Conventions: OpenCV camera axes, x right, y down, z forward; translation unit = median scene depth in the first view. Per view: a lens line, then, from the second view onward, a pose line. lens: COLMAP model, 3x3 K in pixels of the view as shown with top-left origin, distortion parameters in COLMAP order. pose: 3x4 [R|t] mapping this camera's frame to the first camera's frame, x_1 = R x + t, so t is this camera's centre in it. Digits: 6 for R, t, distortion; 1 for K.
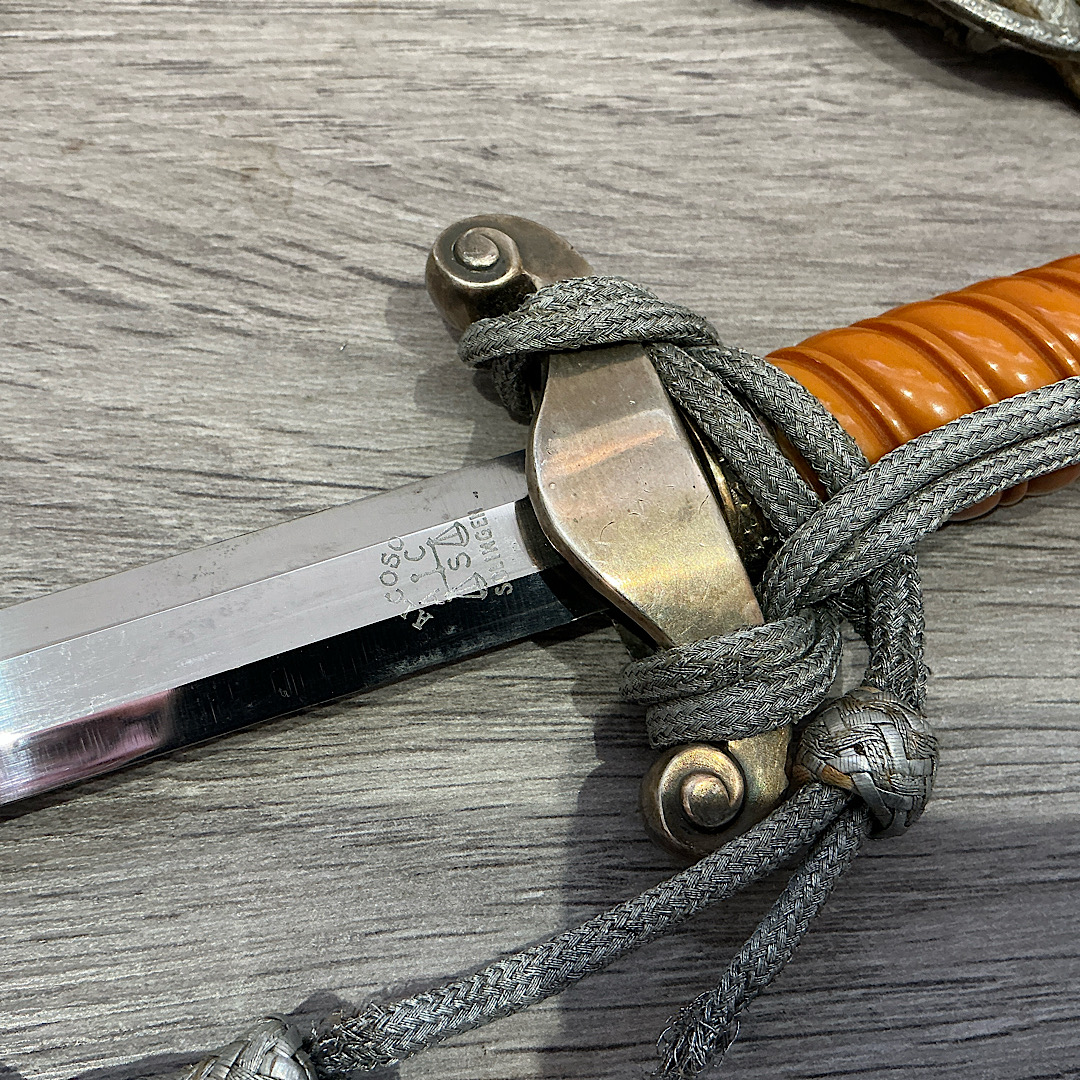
lens RADIAL K [[1208.9, 0, 540.0], [0, 1208.9, 540.0], [0, 0, 1]] dist [0.144457, -0.343097]
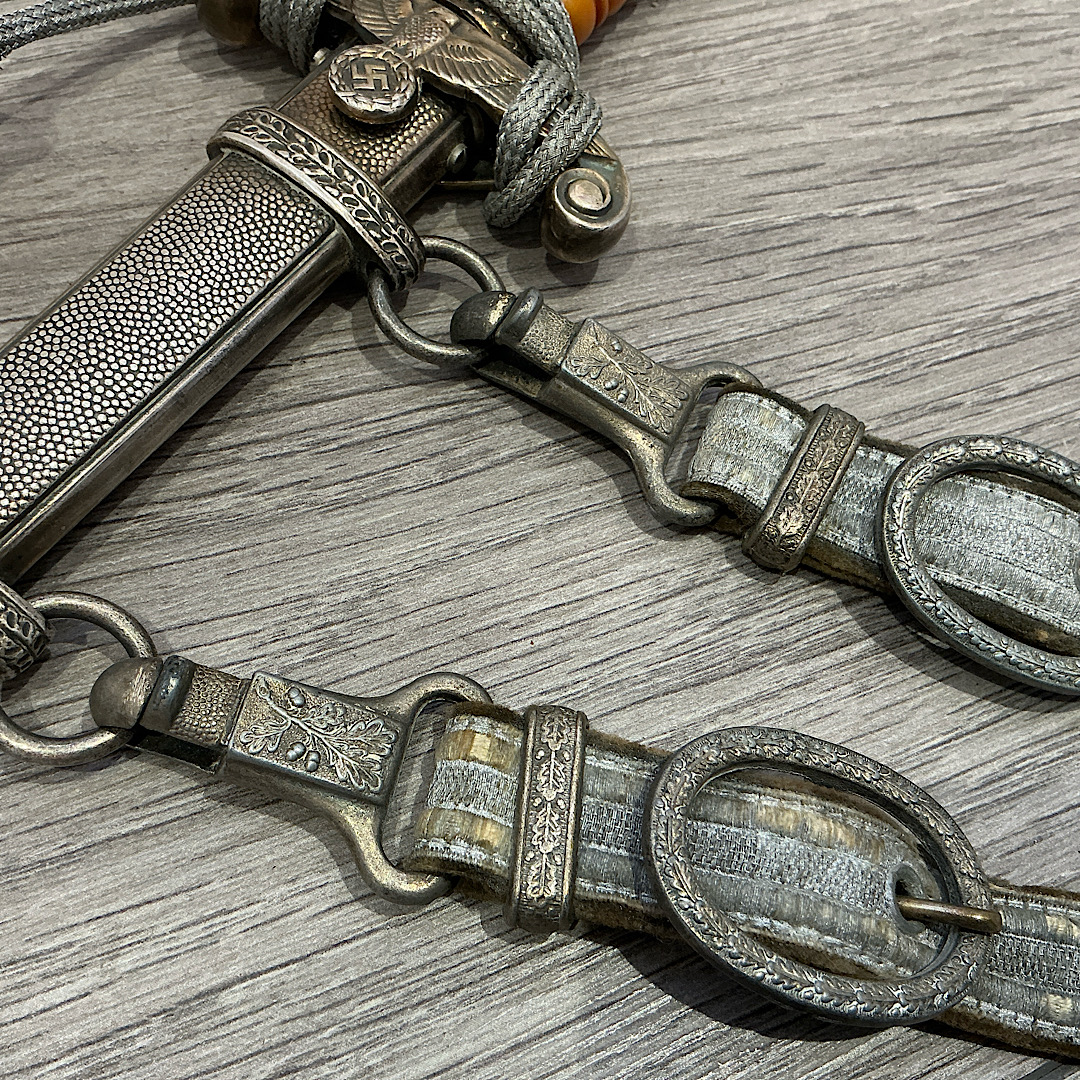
lens RADIAL K [[1208.9, 0, 540.0], [0, 1208.9, 540.0], [0, 0, 1]] dist [0.144457, -0.343097]
pose [[0.959086, -0.254951, 0.123099, 0.599877], [0.264424, 0.962026, -0.067723, 0.181140], [-0.101158, 0.097502, 0.990081, -0.048727]]
